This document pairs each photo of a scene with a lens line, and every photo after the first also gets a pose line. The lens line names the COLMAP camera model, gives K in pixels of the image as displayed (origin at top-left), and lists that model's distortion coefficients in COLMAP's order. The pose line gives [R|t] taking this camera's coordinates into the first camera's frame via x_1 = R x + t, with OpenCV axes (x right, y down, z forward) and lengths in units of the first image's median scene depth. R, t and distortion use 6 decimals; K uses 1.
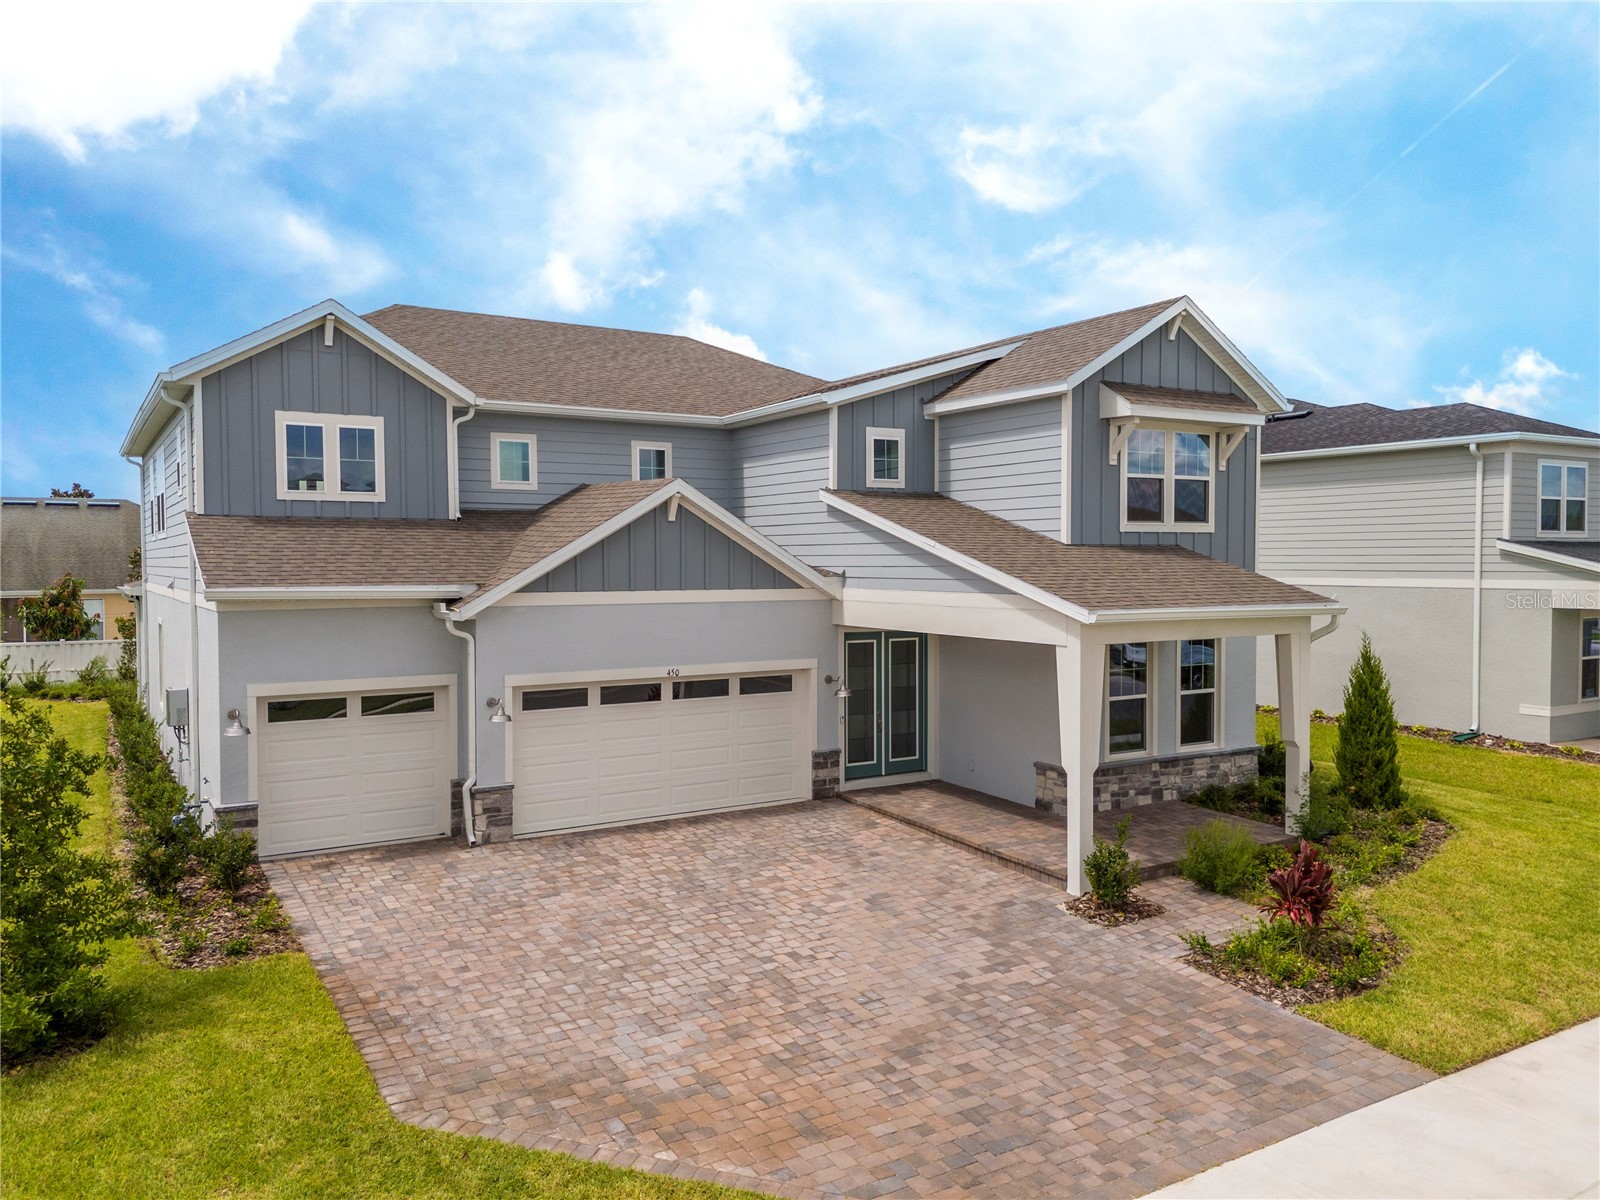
lens RADIAL K [[1188.1, 0, 804.6], [0, 1188.1, 602.8], [0, 0, 1]] dist [0.061551, -0.052740]
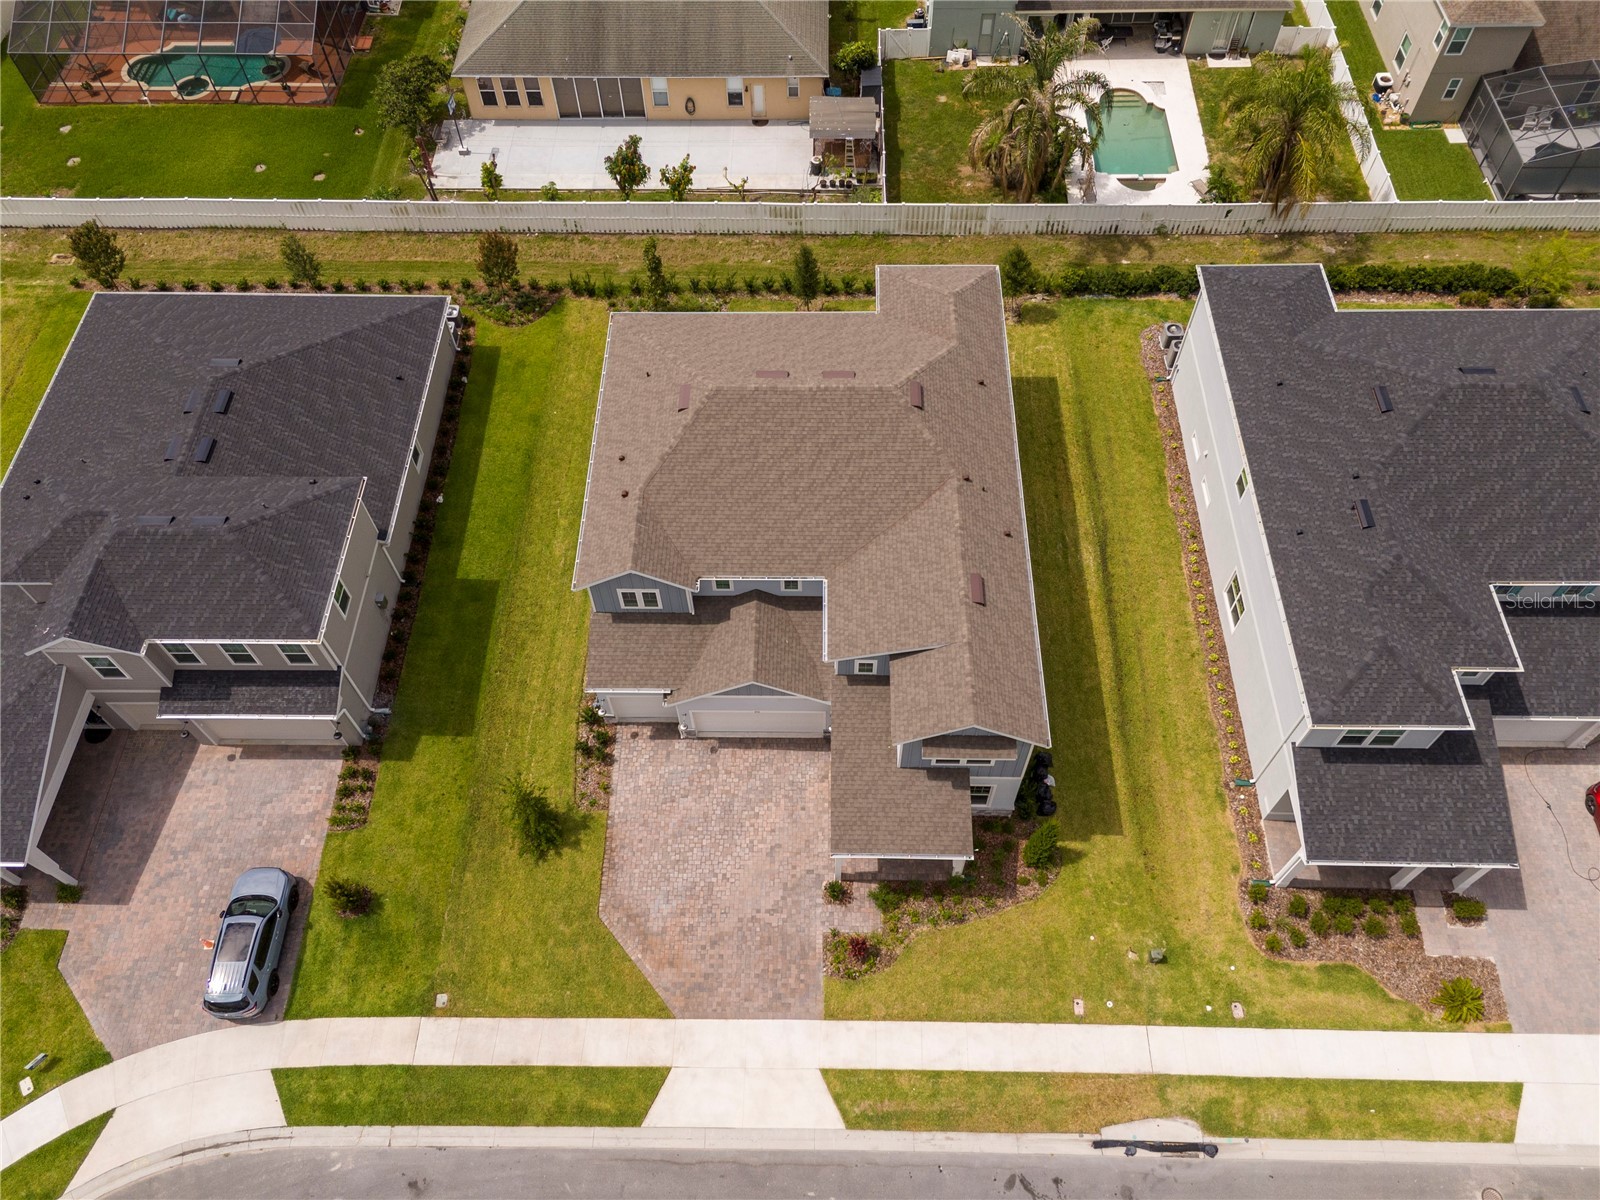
lens RADIAL K [[1183.9, 0, 800.0], [0, 1183.9, 600.0], [0, 0, 1]] dist [0.070374, -0.067922]
pose [[0.843394, 0.445942, -0.299704, 0.623156], [-0.008738, 0.569110, 0.822215, -2.185992], [0.537225, -0.690832, 0.483880, 0.016427]]
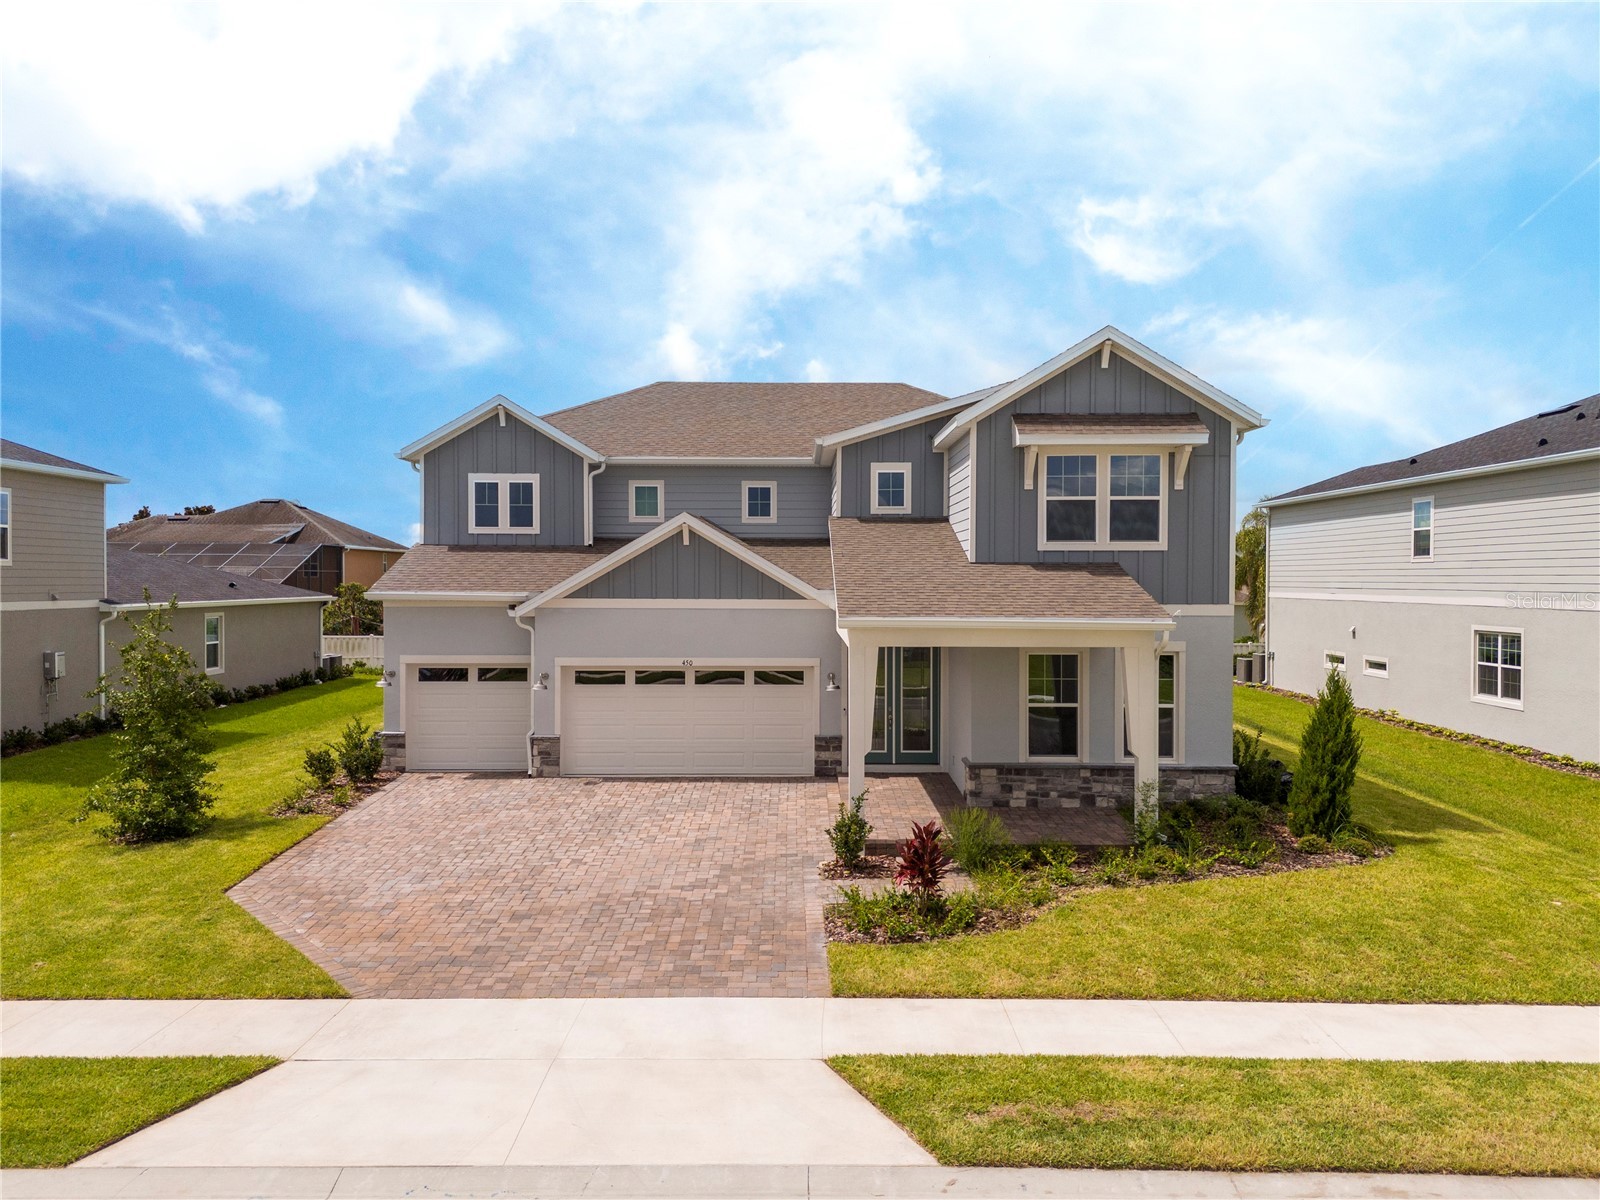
lens RADIAL K [[1183.9, 0, 800.0], [0, 1183.9, 600.0], [0, 0, 1]] dist [0.070374, -0.067922]
pose [[0.852222, 0.013703, -0.523001, 0.689343], [-0.023830, 0.999636, -0.012638, 0.004374], [0.522638, 0.023233, 0.852238, -0.032105]]
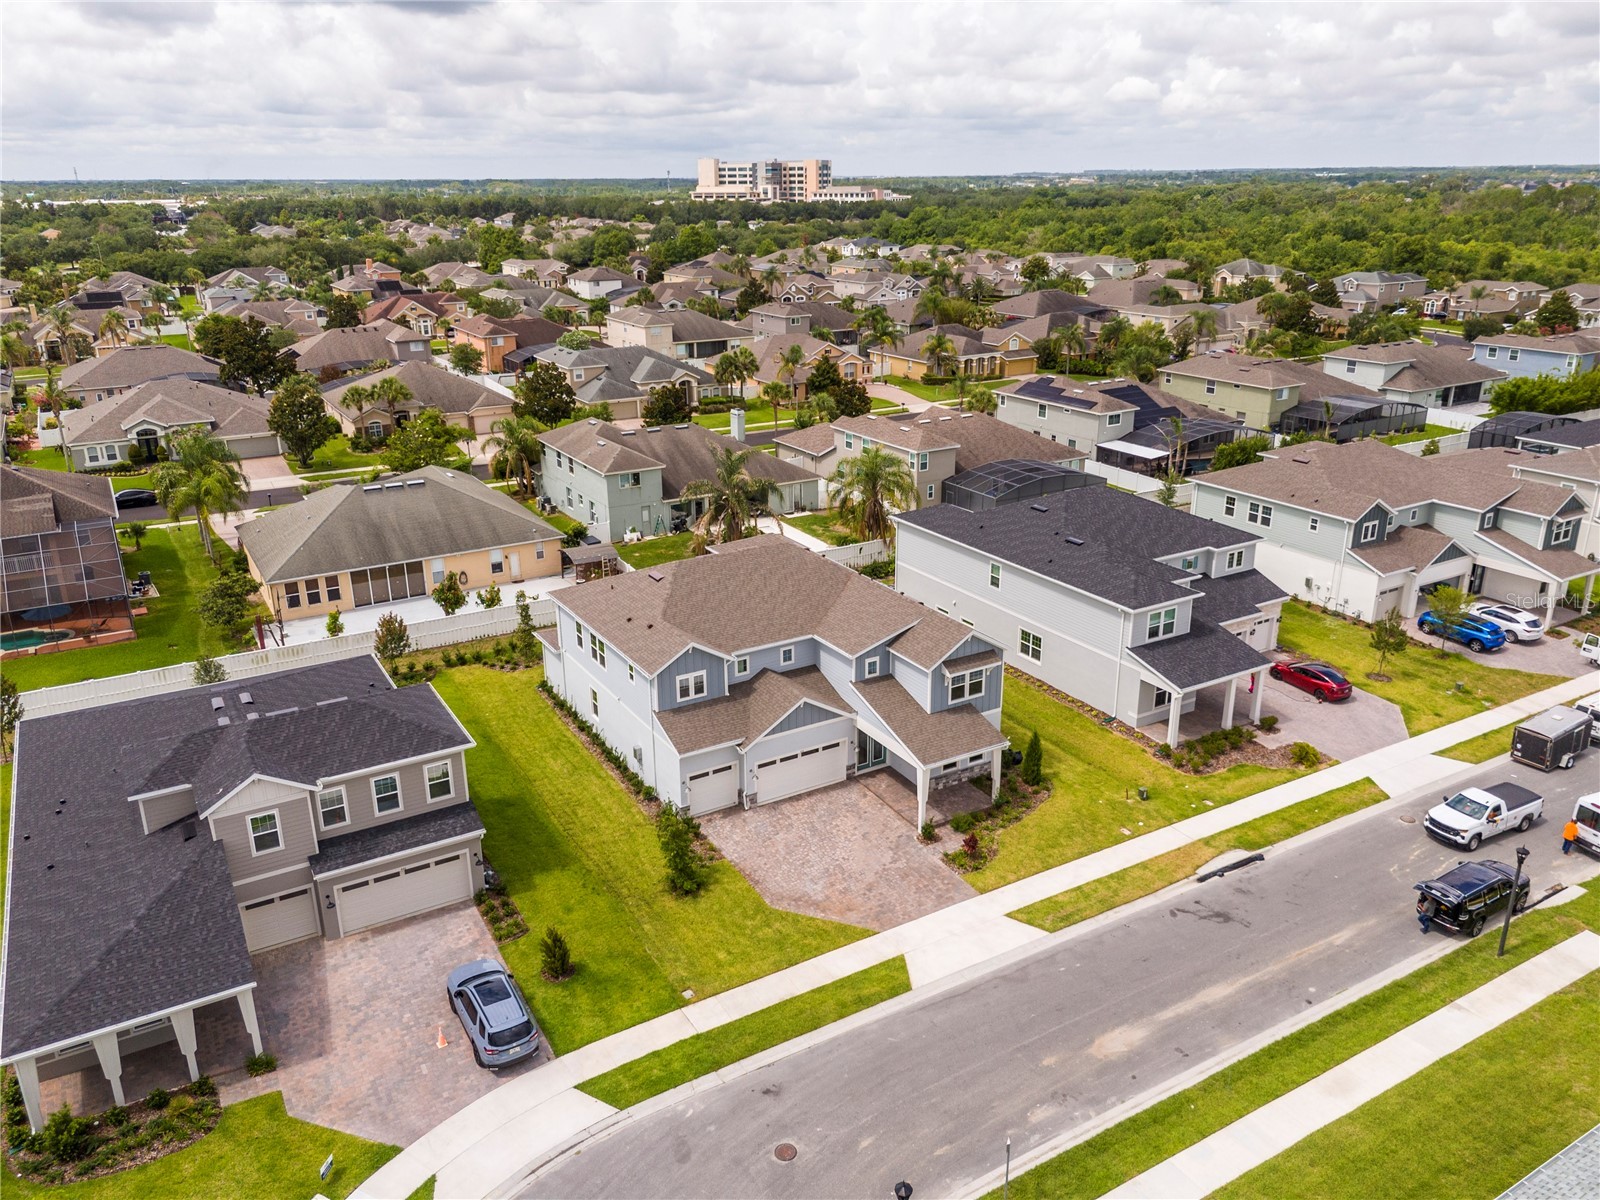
lens RADIAL K [[1205.4, 0, 804.6], [0, 1205.4, 576.1], [0, 0, 1]] dist [0.071487, -0.057579]
pose [[0.999899, -0.000857, -0.014211, -0.061032], [0.004815, 0.959728, 0.280891, -1.324858], [0.013398, -0.280931, 0.959634, -1.990519]]
